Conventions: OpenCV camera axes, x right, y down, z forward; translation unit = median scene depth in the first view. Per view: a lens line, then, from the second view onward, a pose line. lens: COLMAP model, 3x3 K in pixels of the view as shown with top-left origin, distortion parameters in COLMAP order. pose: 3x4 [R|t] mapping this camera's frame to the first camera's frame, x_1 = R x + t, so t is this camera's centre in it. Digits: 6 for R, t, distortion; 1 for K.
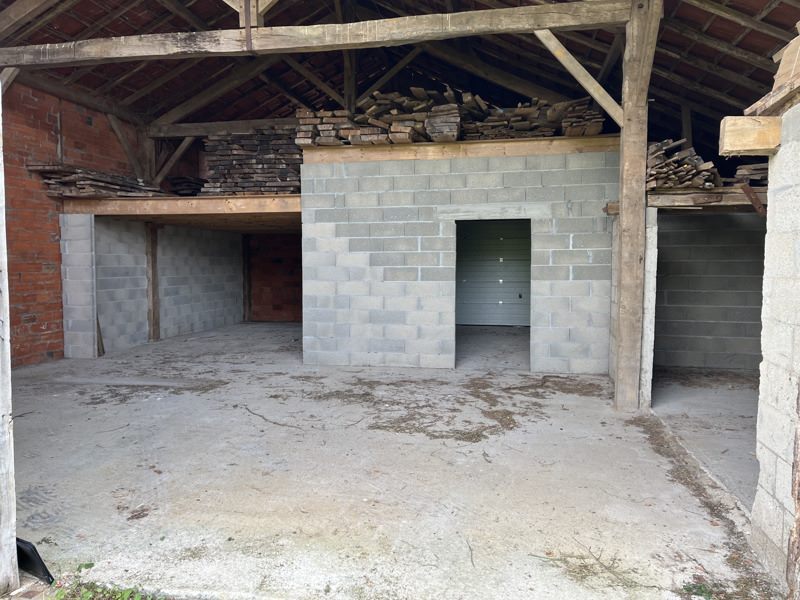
lens RADIAL K [[607.3, 0, 400.0], [0, 607.3, 300.0], [0, 0, 1]] dist [0.052850, -0.048310]
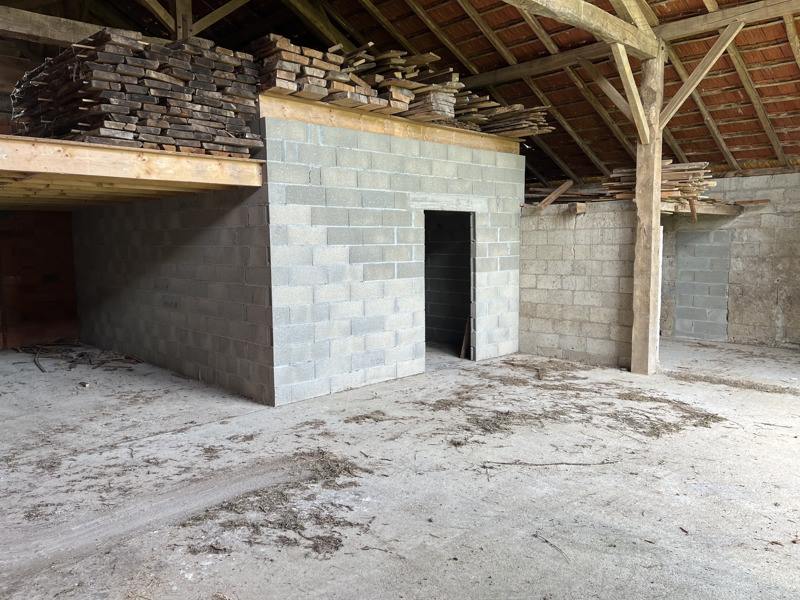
lens RADIAL K [[607.3, 0, 400.0], [0, 607.3, 300.0], [0, 0, 1]] dist [0.052850, -0.048310]
pose [[0.575403, -0.079794, 0.813968, -0.667530], [0.059119, 0.996684, 0.055914, -0.049086], [-0.815730, 0.015948, 0.578213, 0.499732]]
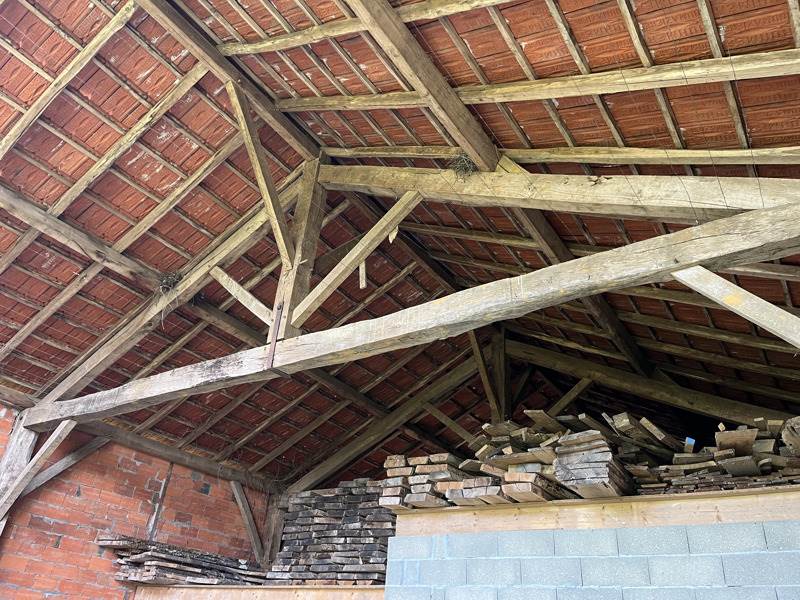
lens RADIAL K [[607.3, 0, 400.0], [0, 607.3, 300.0], [0, 0, 1]] dist [0.052850, -0.048310]
pose [[0.913842, -0.141686, -0.380549, 0.145491], [-0.102106, 0.826865, -0.553053, -0.069298], [0.393023, 0.544260, 0.741157, 0.374083]]
